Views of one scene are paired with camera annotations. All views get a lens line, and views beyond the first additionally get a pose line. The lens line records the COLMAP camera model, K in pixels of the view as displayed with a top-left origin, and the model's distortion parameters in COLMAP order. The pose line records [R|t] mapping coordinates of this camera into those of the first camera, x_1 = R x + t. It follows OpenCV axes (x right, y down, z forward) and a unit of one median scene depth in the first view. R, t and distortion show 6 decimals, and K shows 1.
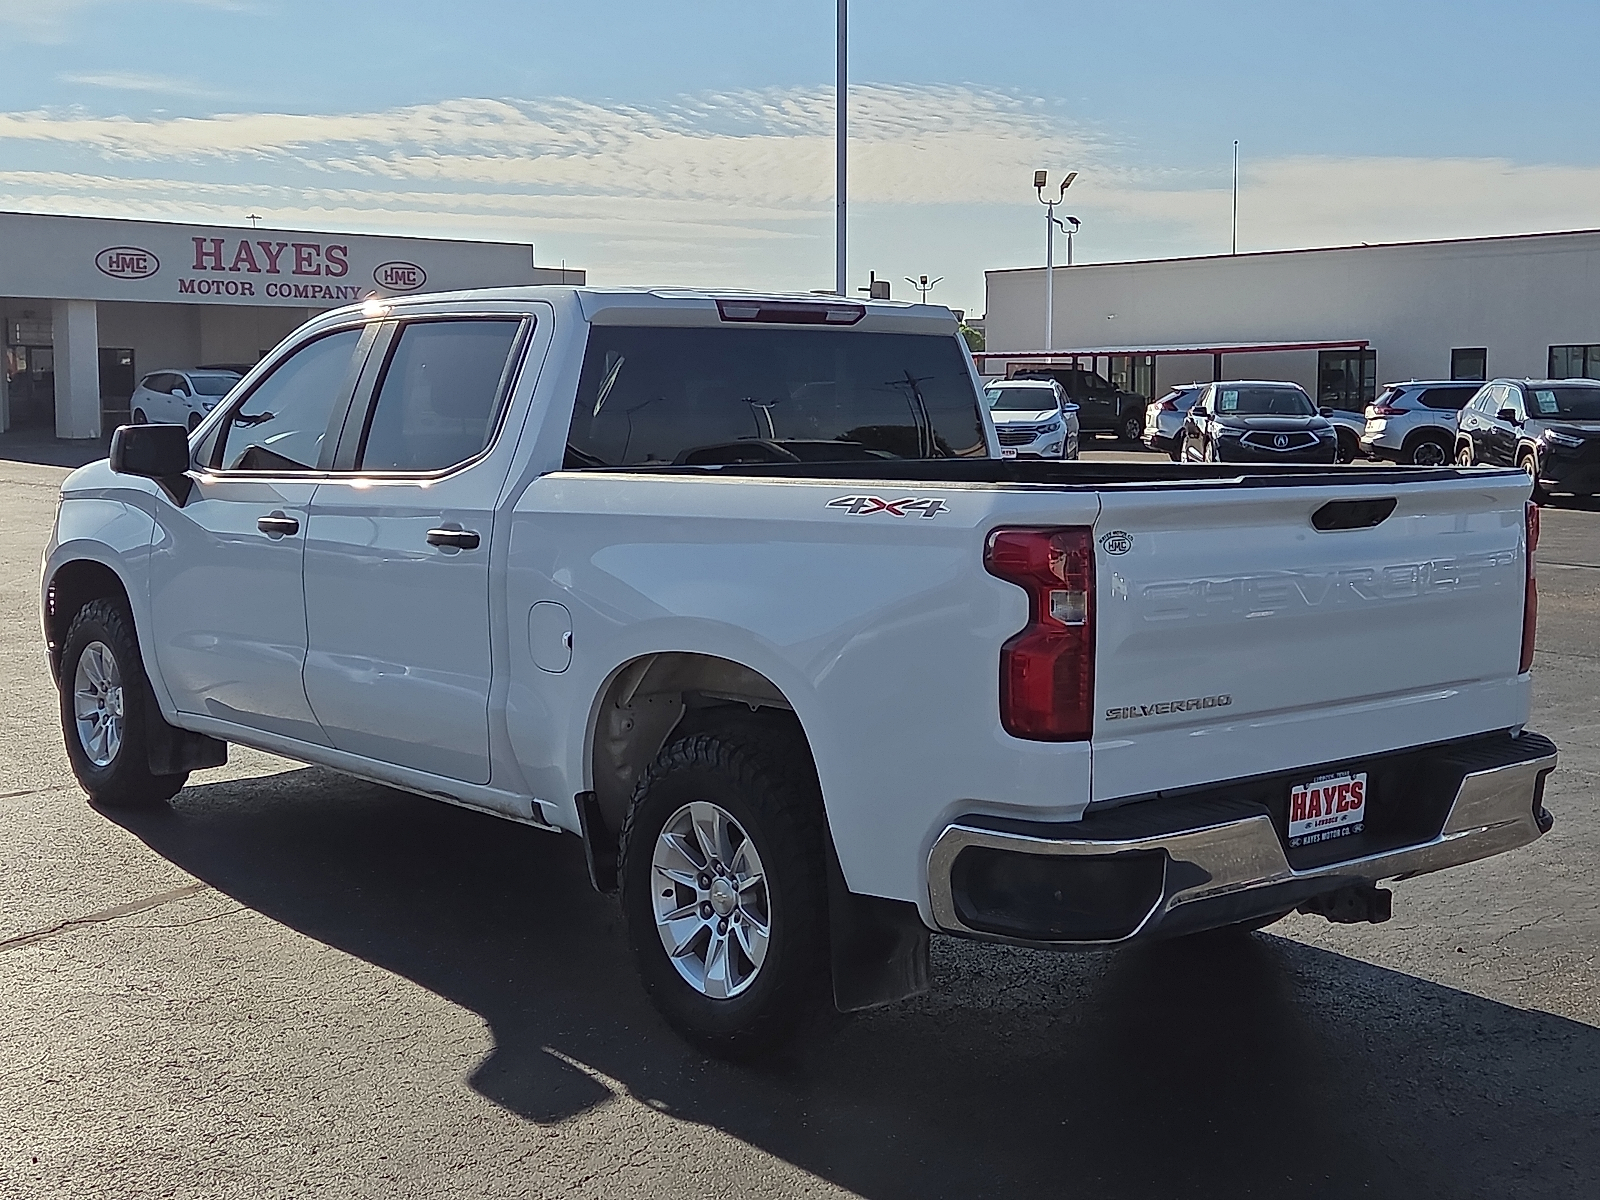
lens RADIAL K [[2045.7, 0, 793.8], [0, 2045.7, 606.0], [0, 0, 1]] dist [0.064181, 0.000000]
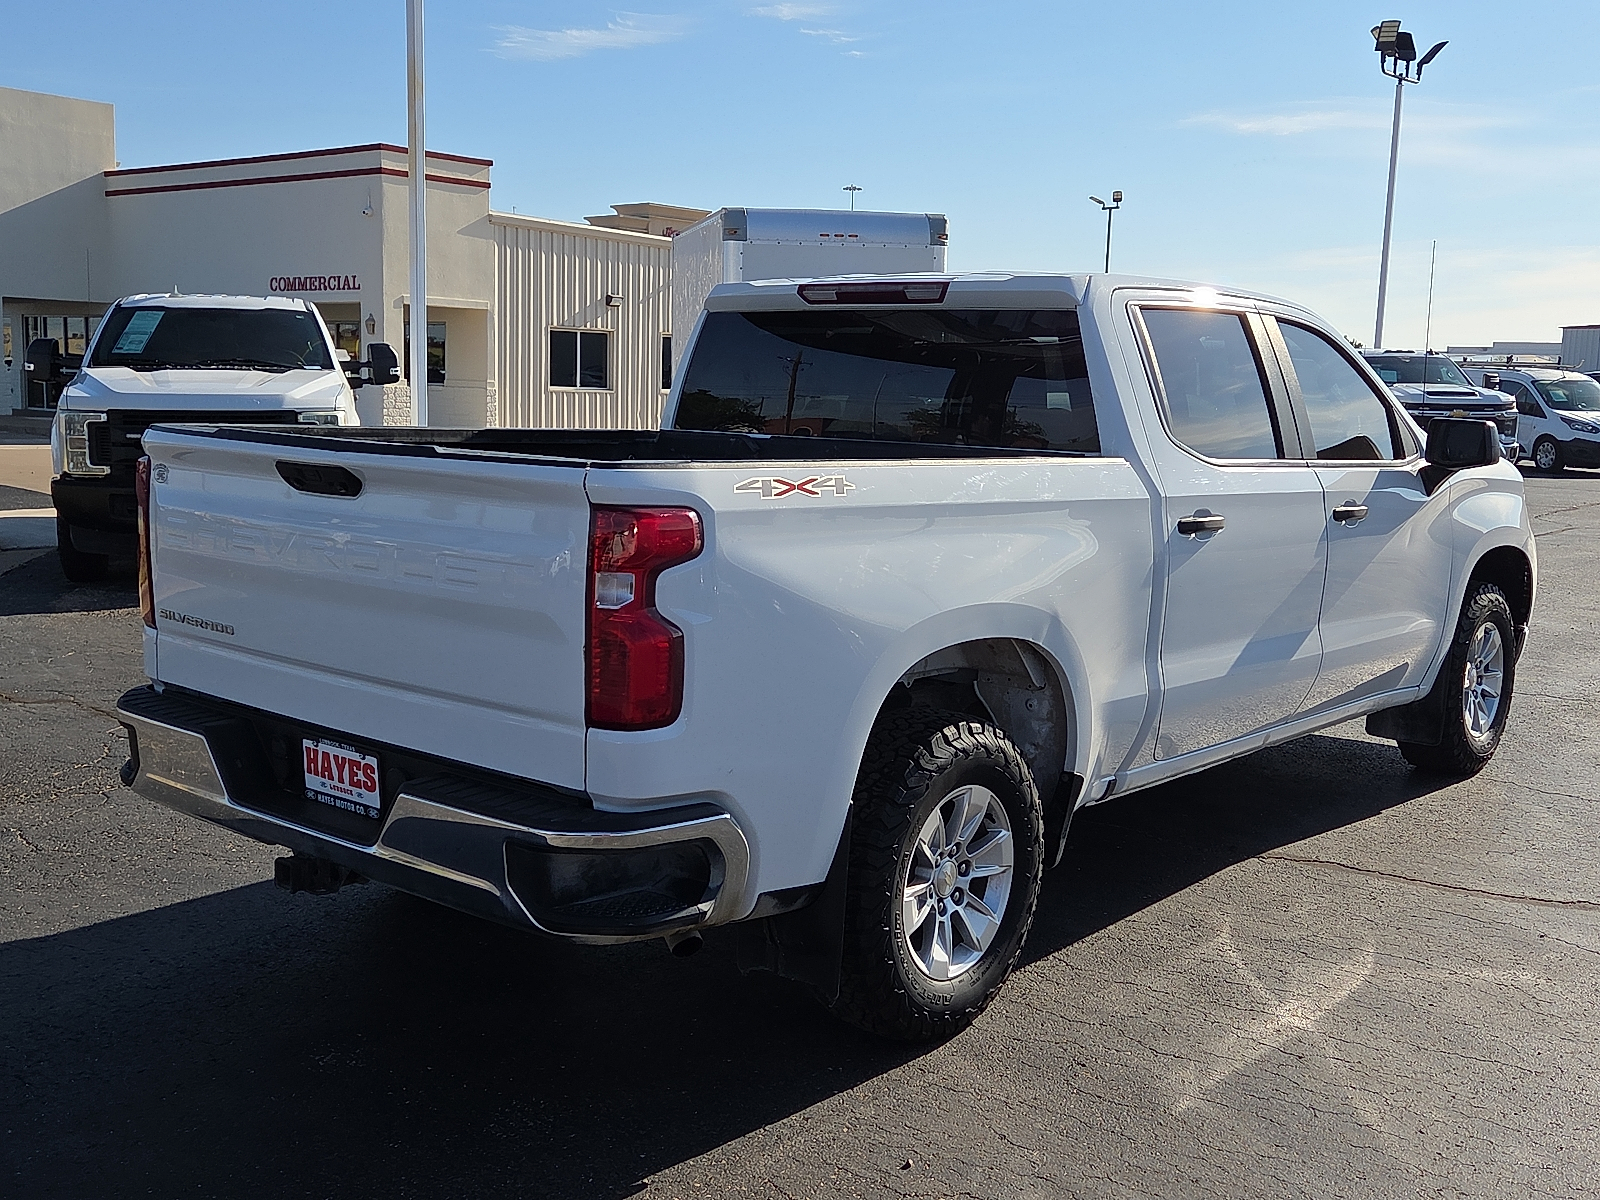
lens RADIAL K [[1721.1, 0, 799.1], [0, 1721.1, 607.2], [0, 0, 1]] dist [-0.020949, 0.000000]
pose [[0.178511, 0.136381, -0.974441, 0.861849], [-0.131940, 0.984721, 0.113649, -0.082825], [0.975052, 0.108280, 0.193777, 0.823946]]
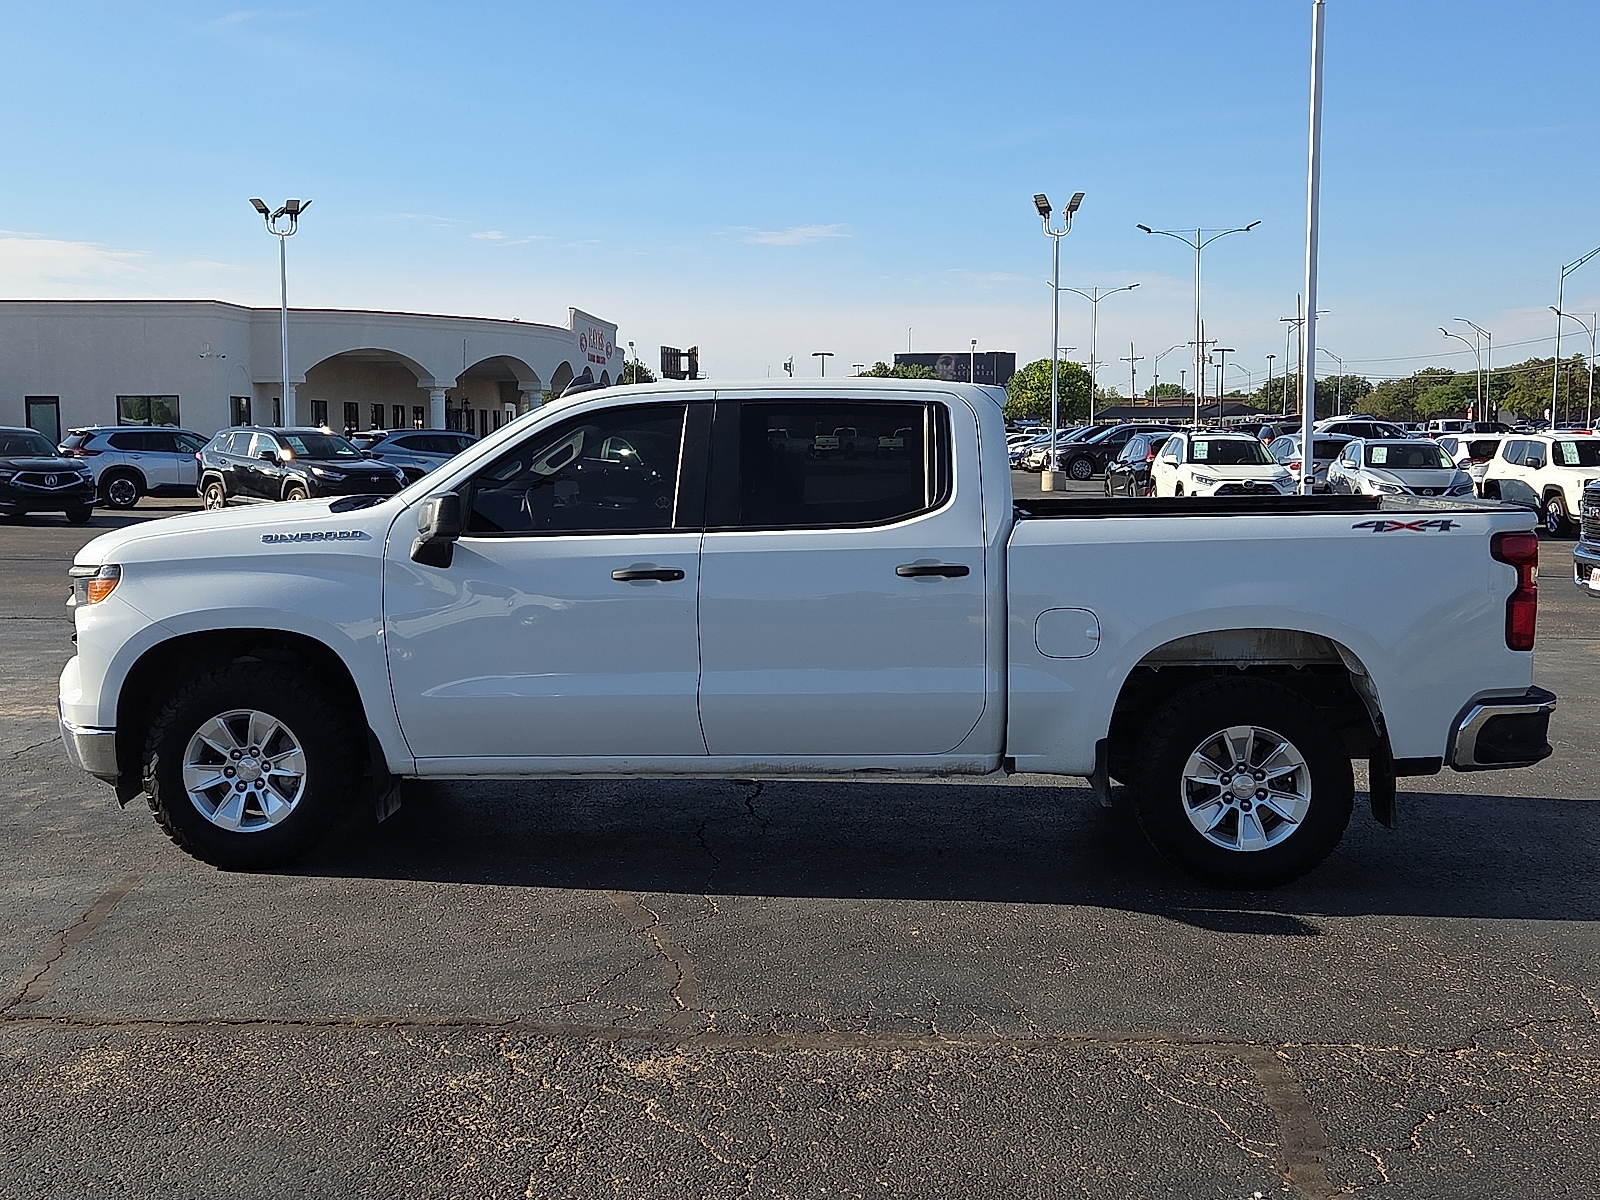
lens RADIAL K [[1751.0, 0, 792.2], [0, 1751.0, 595.5], [0, 0, 1]] dist [0.054165, 0.000000]
pose [[0.679118, -0.069691, 0.730713, -1.367723], [0.077276, 0.996739, 0.023244, -0.064639], [-0.729950, 0.040681, 0.682289, 0.383801]]
